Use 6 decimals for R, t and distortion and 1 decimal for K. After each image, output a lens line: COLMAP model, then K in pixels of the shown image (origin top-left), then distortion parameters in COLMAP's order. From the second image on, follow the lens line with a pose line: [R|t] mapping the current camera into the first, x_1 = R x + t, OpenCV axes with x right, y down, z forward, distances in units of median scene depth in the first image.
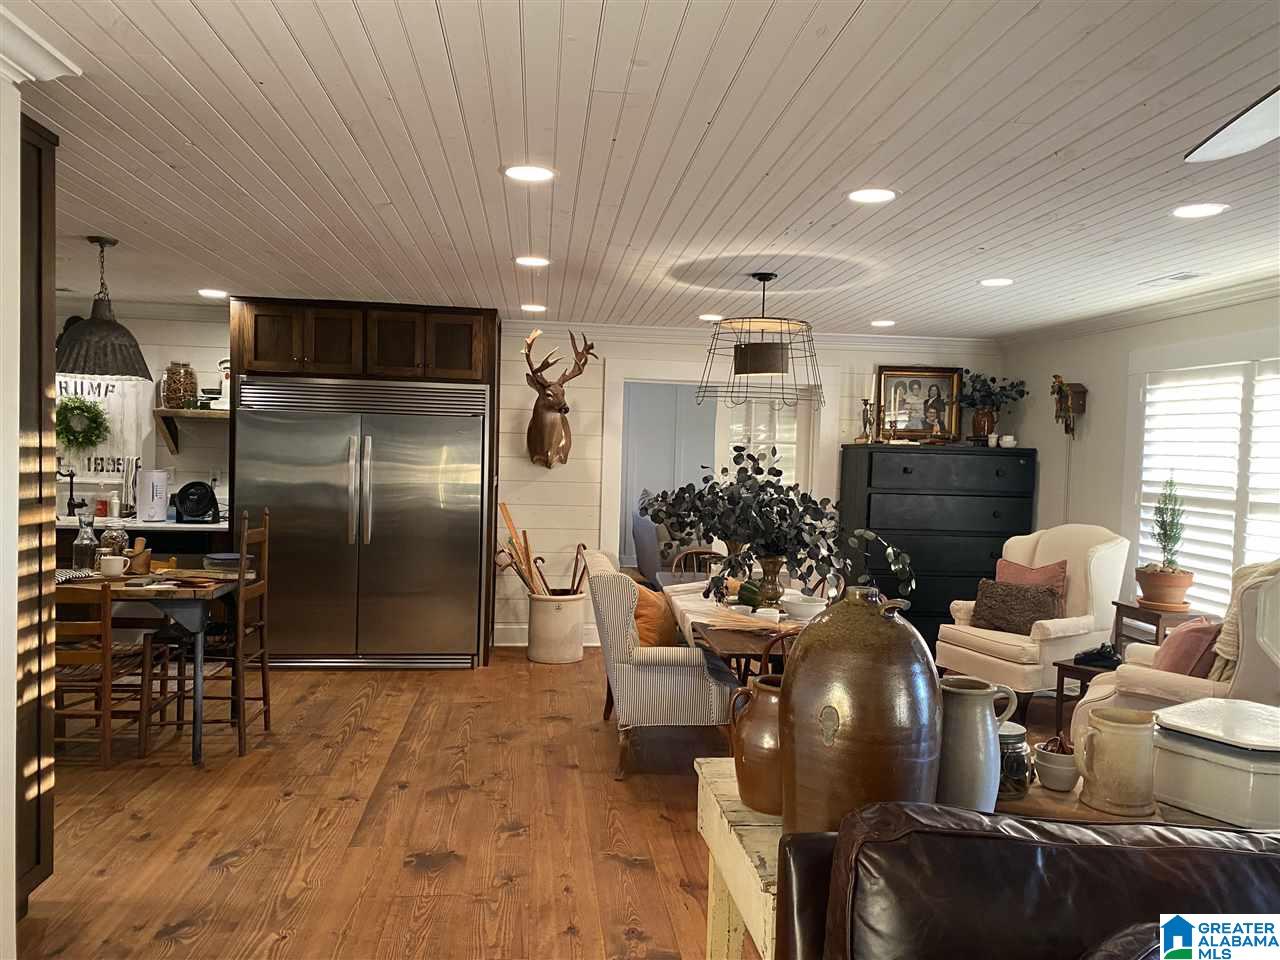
lens RADIAL K [[968.1, 0, 652.4], [0, 968.1, 476.5], [0, 0, 1]] dist [0.131285, -0.276015]
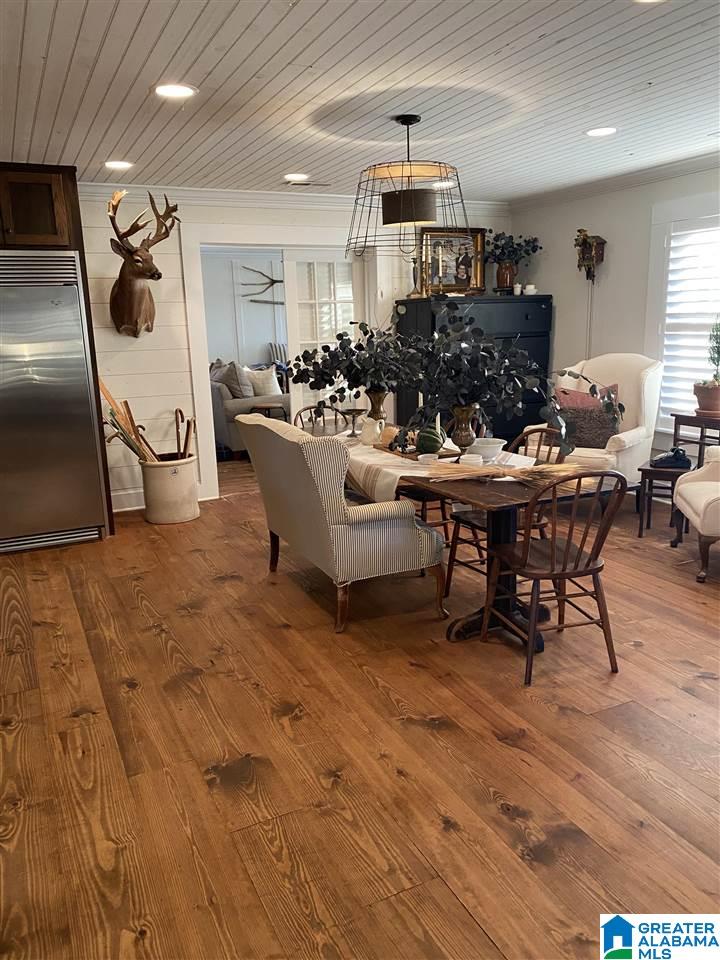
lens RADIAL K [[730.1, 0, 360.0], [0, 730.1, 480.0], [0, 0, 1]] dist [0.086863, -0.173418]
pose [[0.944388, -0.124188, 0.304481, -0.174340], [0.064547, 0.977939, 0.198668, -0.000619], [-0.322436, -0.167966, 0.931570, 0.225143]]
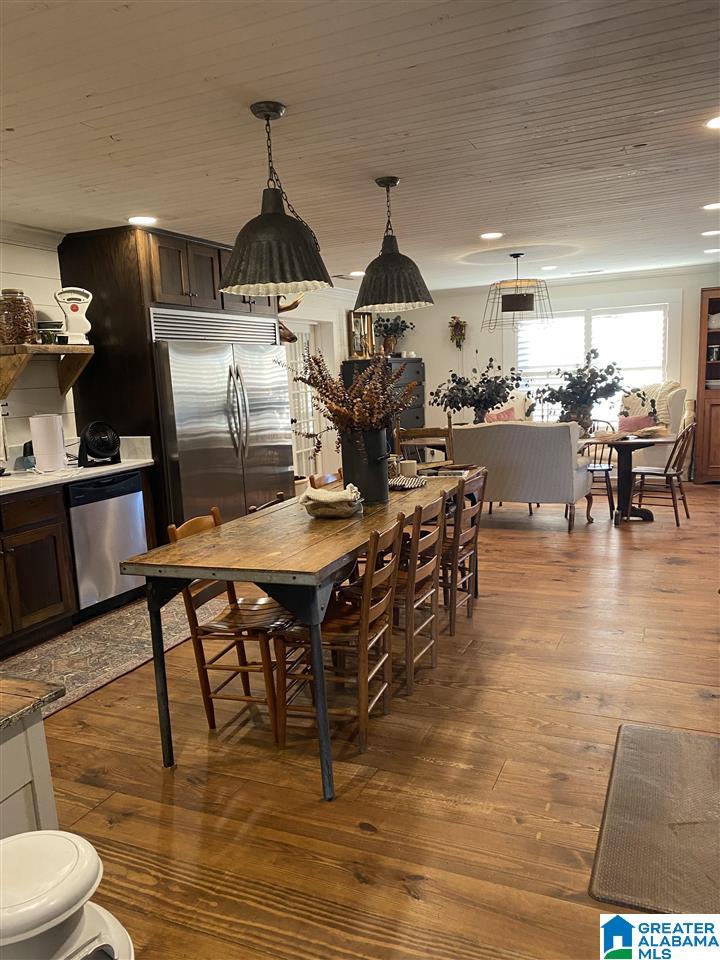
lens RADIAL K [[730.1, 0, 360.0], [0, 730.1, 480.0], [0, 0, 1]] dist [0.086863, -0.173418]
pose [[0.511713, -0.177281, 0.840667, -1.064551], [0.083884, 0.984114, 0.156471, -0.033573], [-0.855051, -0.009550, 0.518455, 0.467722]]
